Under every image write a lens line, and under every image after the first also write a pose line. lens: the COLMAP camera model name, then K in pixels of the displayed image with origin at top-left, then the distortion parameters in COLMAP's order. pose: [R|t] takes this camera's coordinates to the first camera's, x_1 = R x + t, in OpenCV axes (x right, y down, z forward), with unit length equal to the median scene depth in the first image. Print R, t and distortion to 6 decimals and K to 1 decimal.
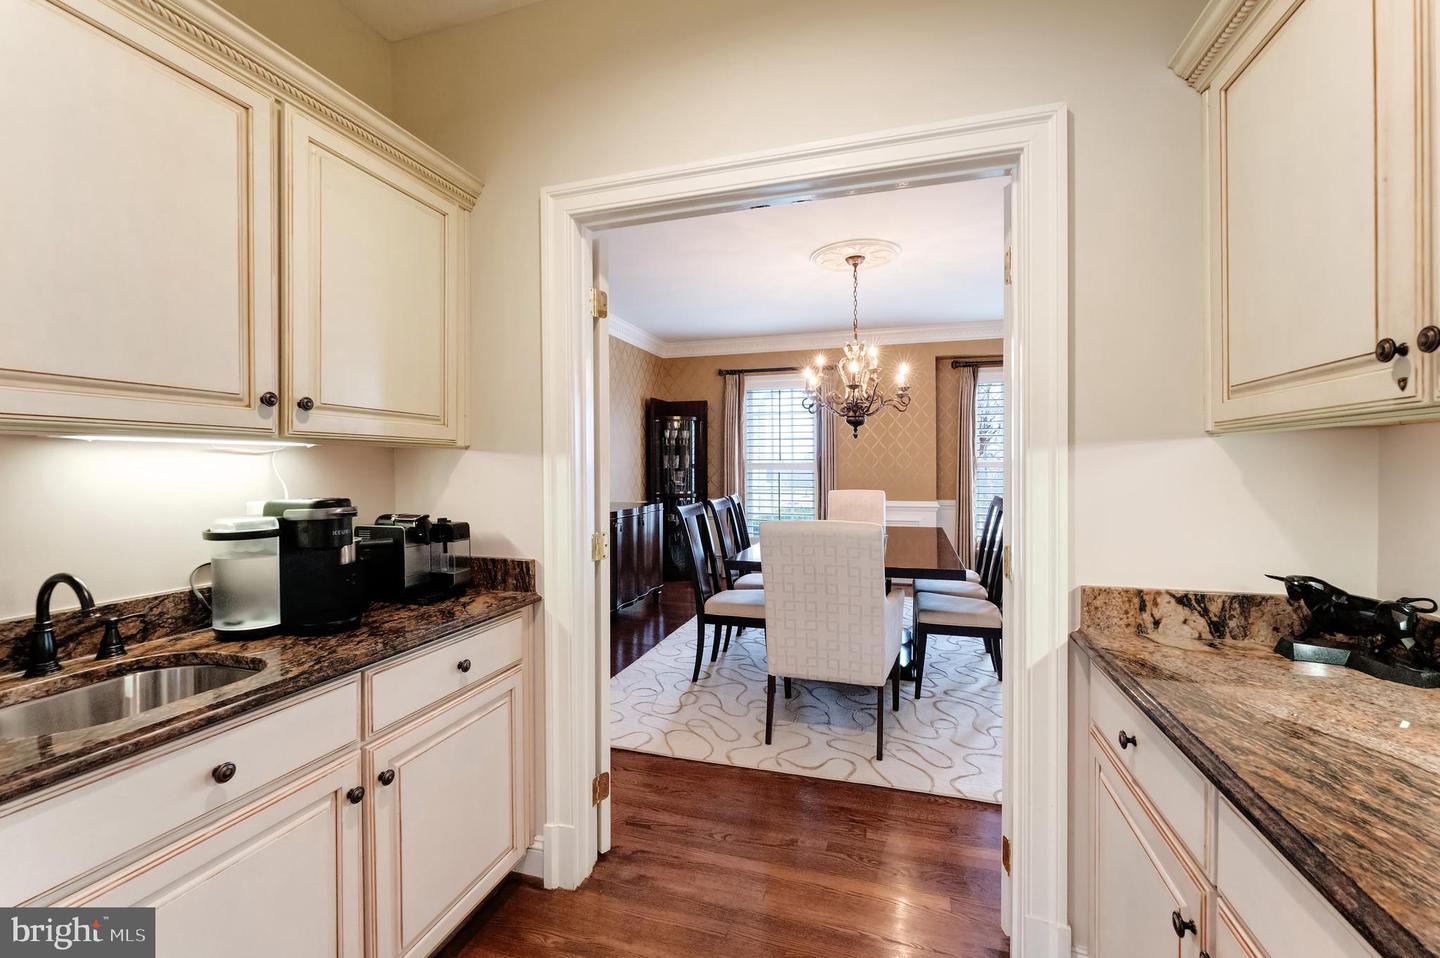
lens RADIAL K [[587.4, 0, 712.0], [0, 587.4, 467.9], [0, 0, 1]] dist [-0.003323, -0.002968]
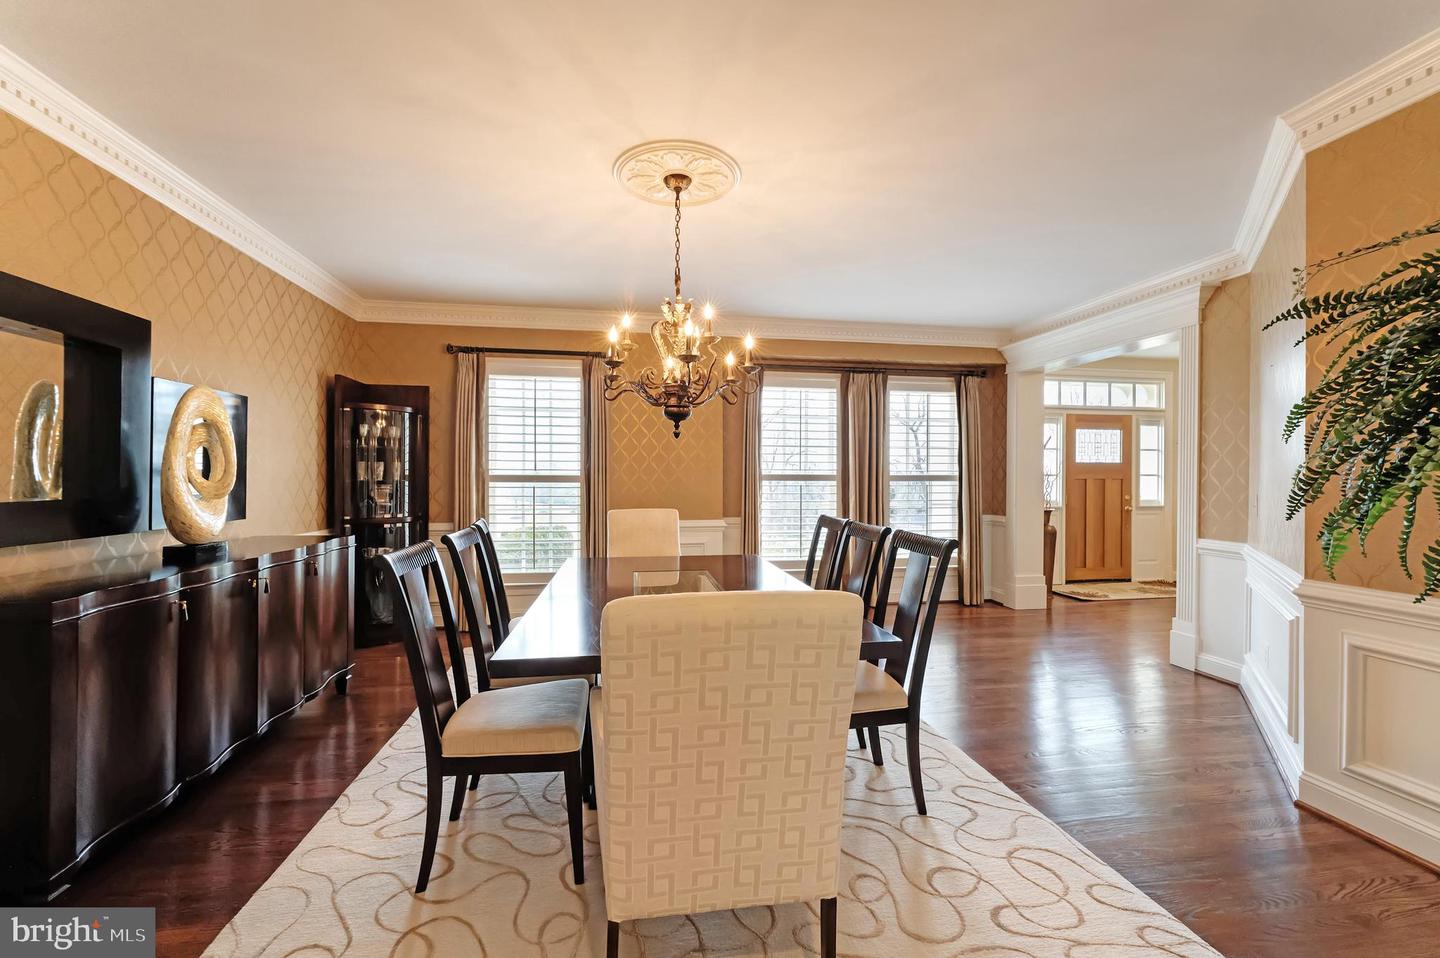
lens RADIAL K [[587.4, 0, 716.1], [0, 587.4, 477.4], [0, 0, 1]] dist [-0.003323, -0.002968]
pose [[0.894694, 0.005096, 0.446651, -0.018547], [-0.002405, 0.999975, -0.006592, 0.000594], [-0.446673, 0.004823, 0.894684, 0.267182]]
